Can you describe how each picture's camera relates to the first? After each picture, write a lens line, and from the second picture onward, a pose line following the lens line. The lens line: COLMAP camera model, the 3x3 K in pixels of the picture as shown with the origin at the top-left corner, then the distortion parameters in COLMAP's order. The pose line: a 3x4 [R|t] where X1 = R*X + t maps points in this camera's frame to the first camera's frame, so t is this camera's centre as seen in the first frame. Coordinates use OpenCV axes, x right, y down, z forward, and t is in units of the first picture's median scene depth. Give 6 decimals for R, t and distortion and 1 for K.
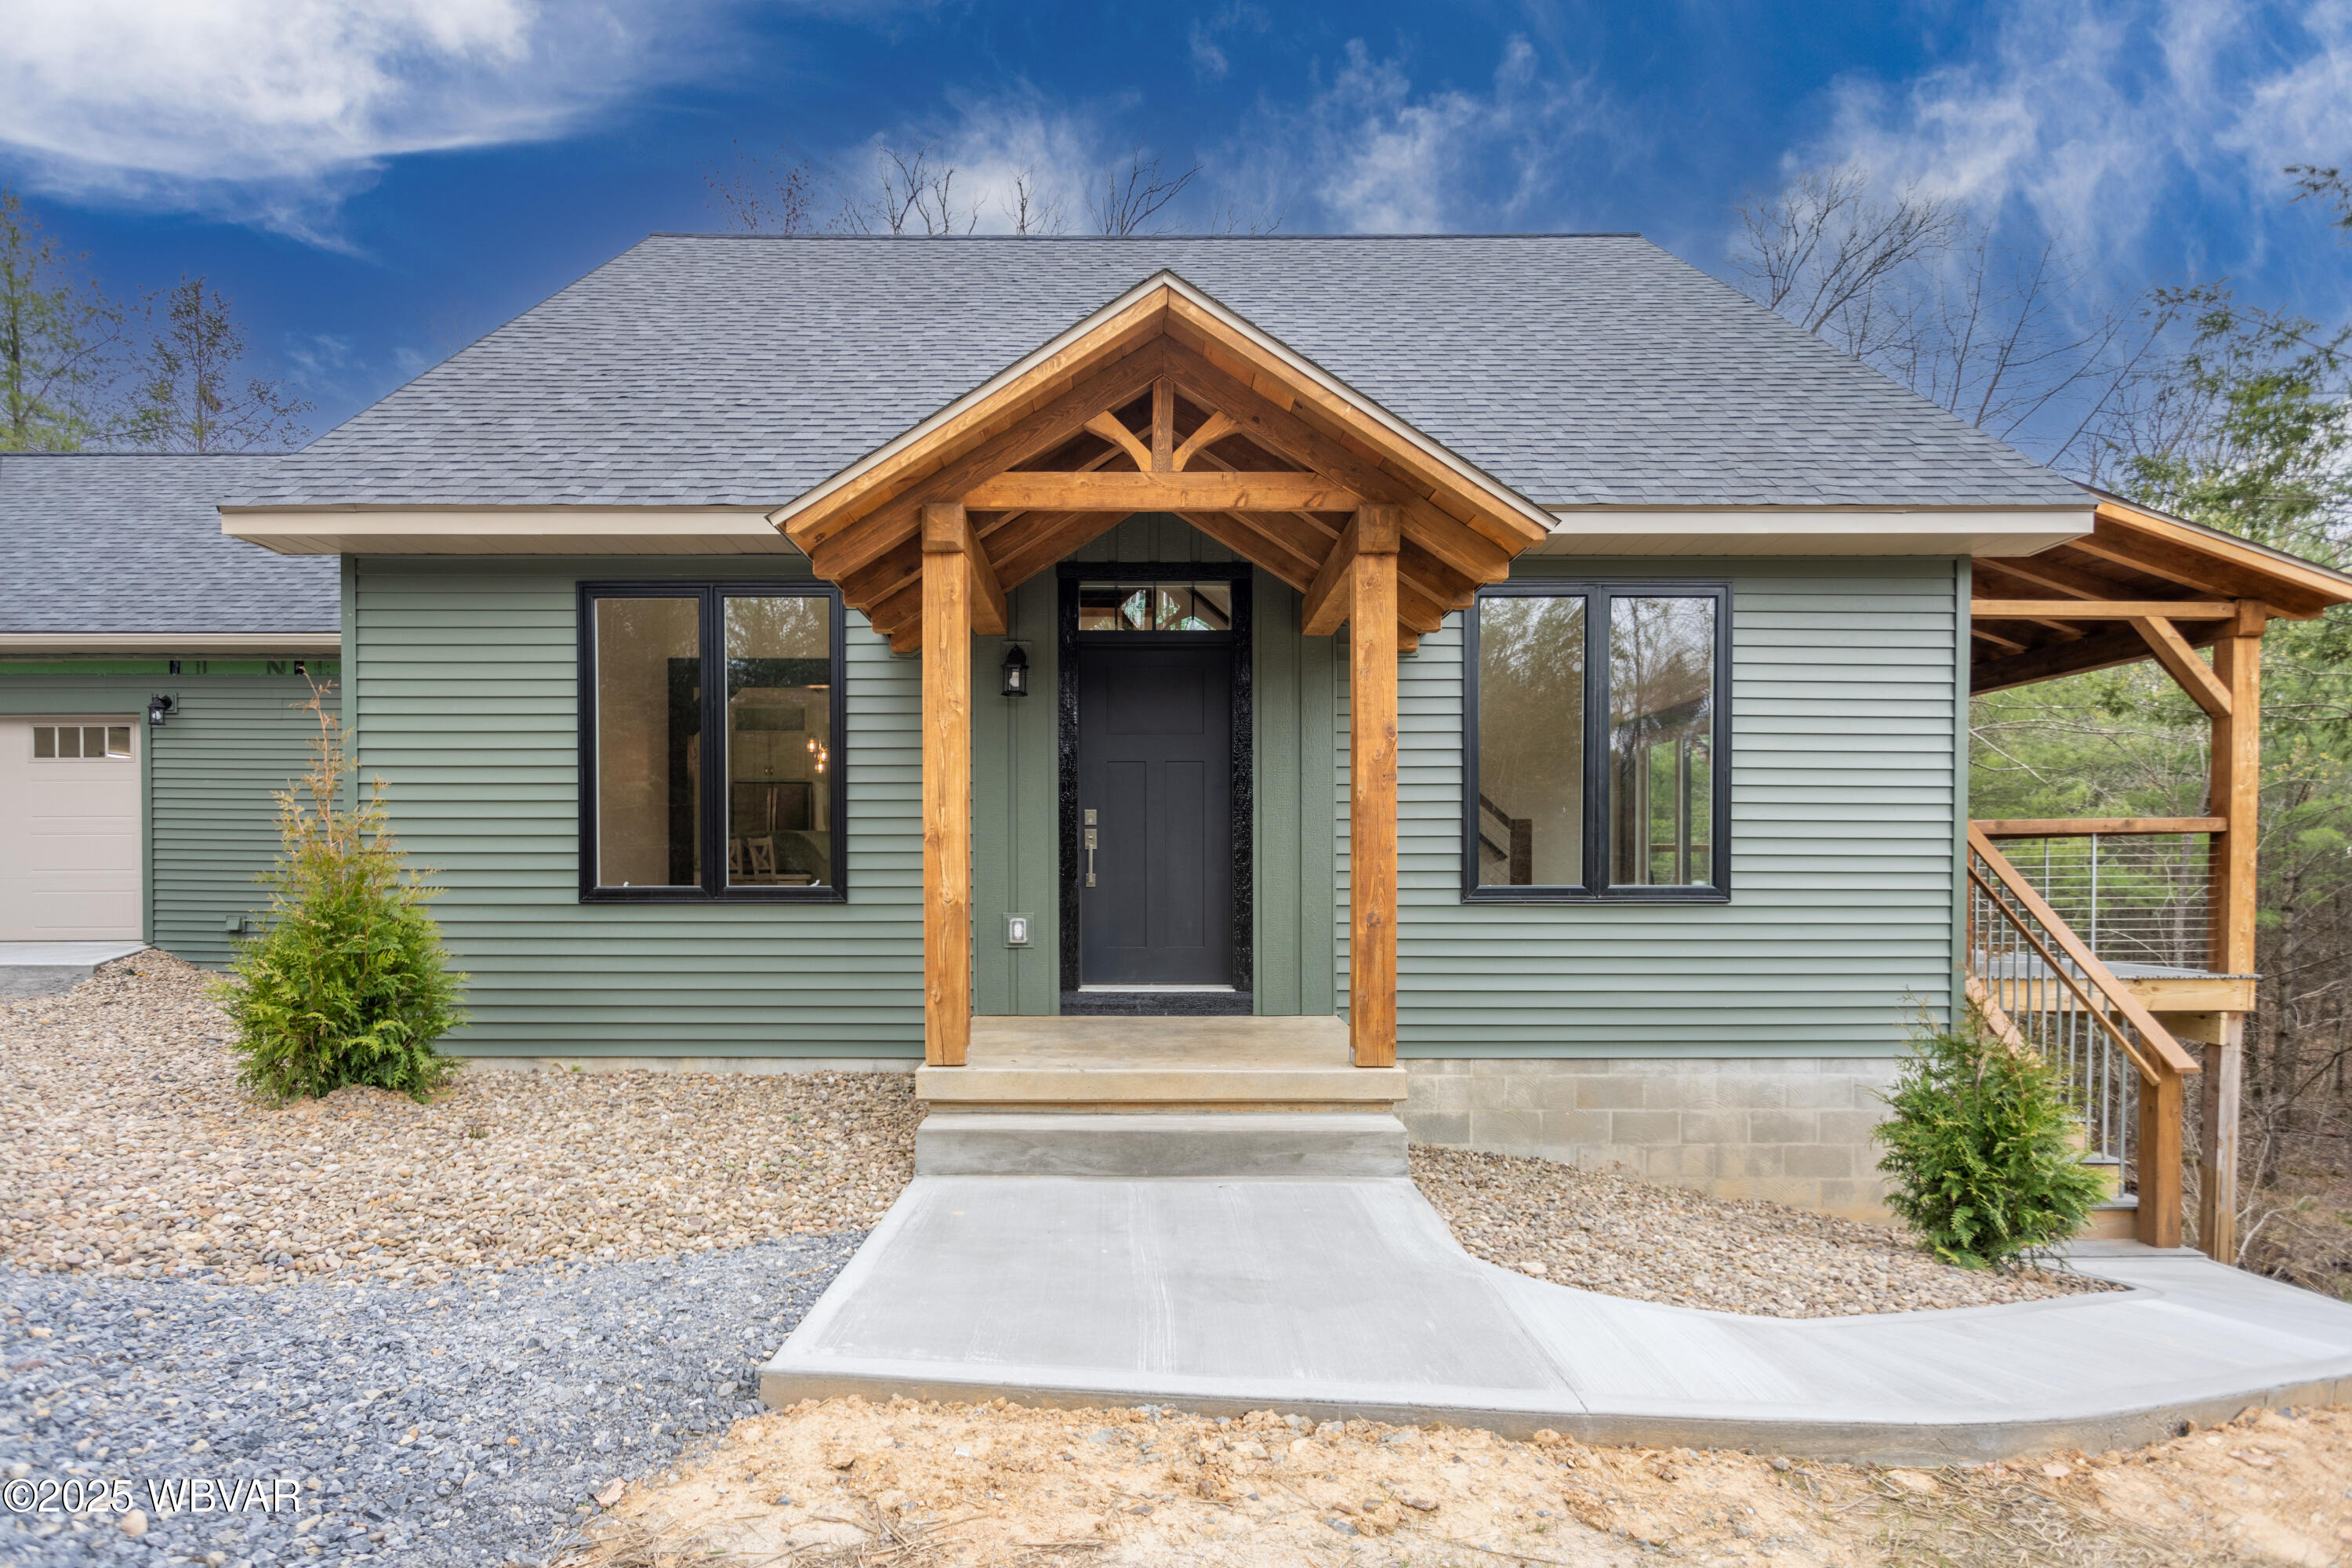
lens RADIAL K [[1181.3, 0, 1177.4], [0, 1181.3, 790.3], [0, 0, 1]] dist [-0.037064, 0.017297]
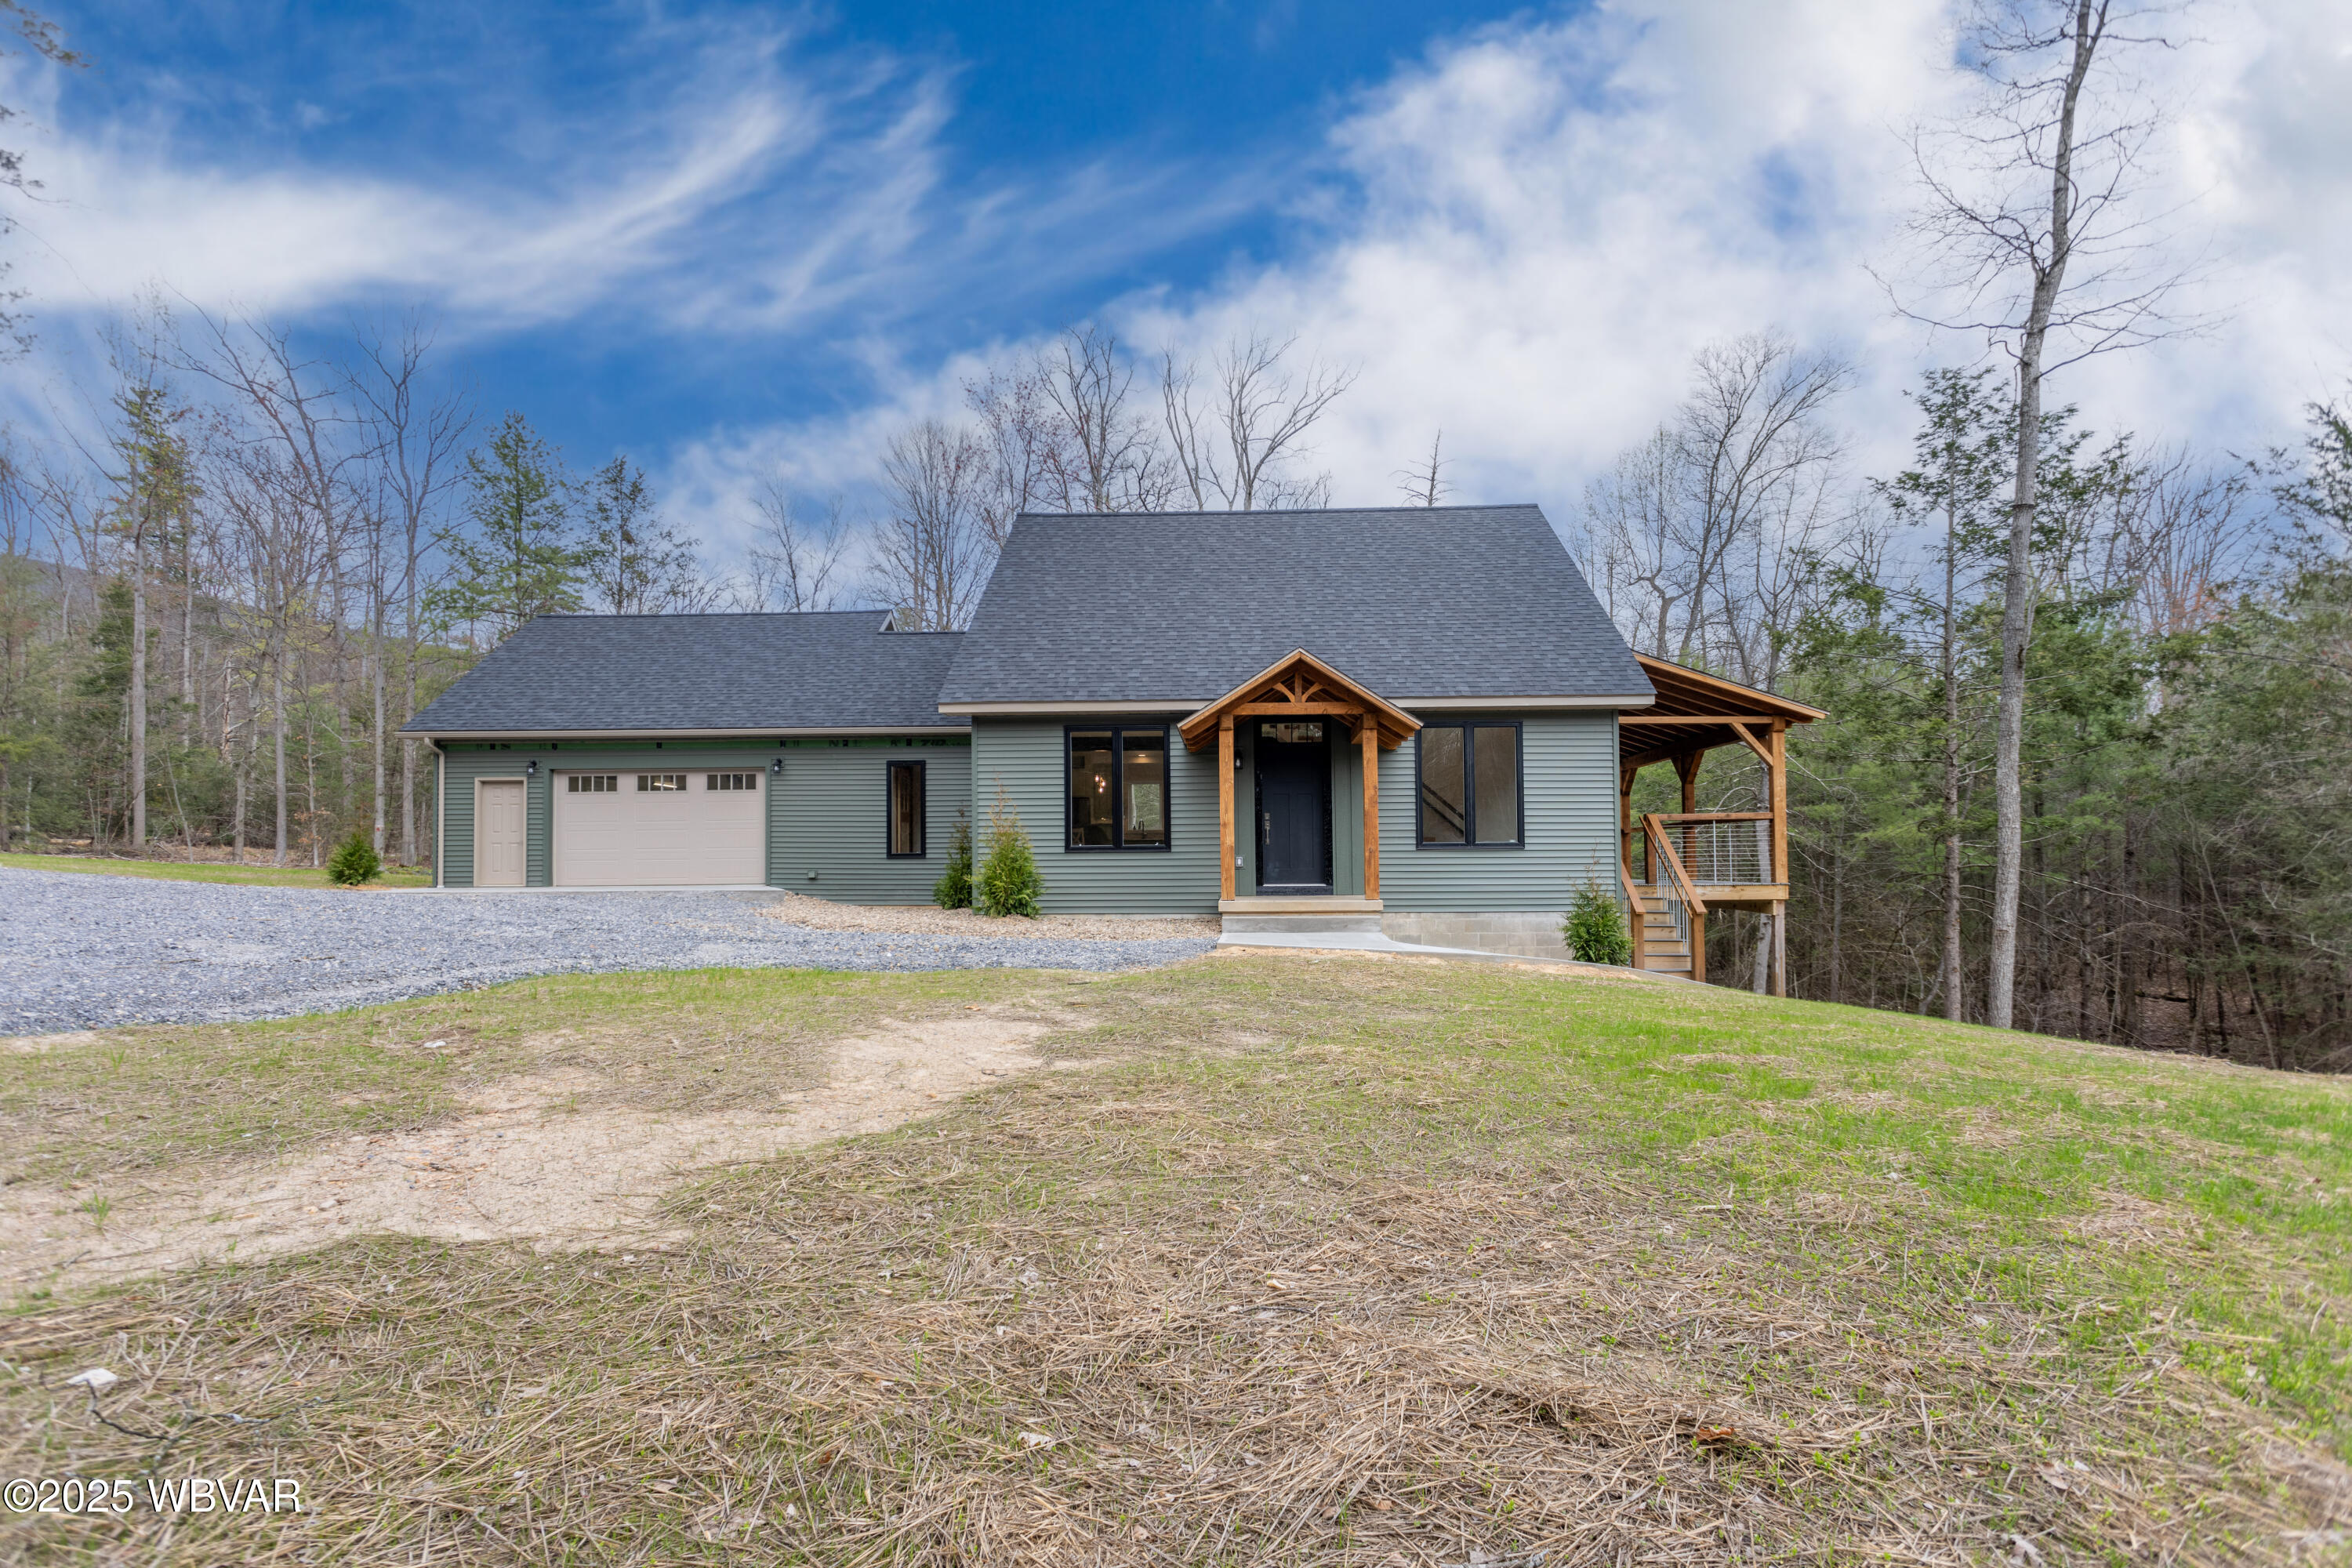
lens RADIAL K [[1153.1, 0, 1185.9], [0, 1153.1, 764.5], [0, 0, 1]] dist [-0.014103, -0.000539]
pose [[0.996758, -0.011635, -0.079606, -0.050992], [0.009919, 0.999710, -0.021922, -0.036920], [0.079838, 0.021061, 0.996585, -1.497911]]
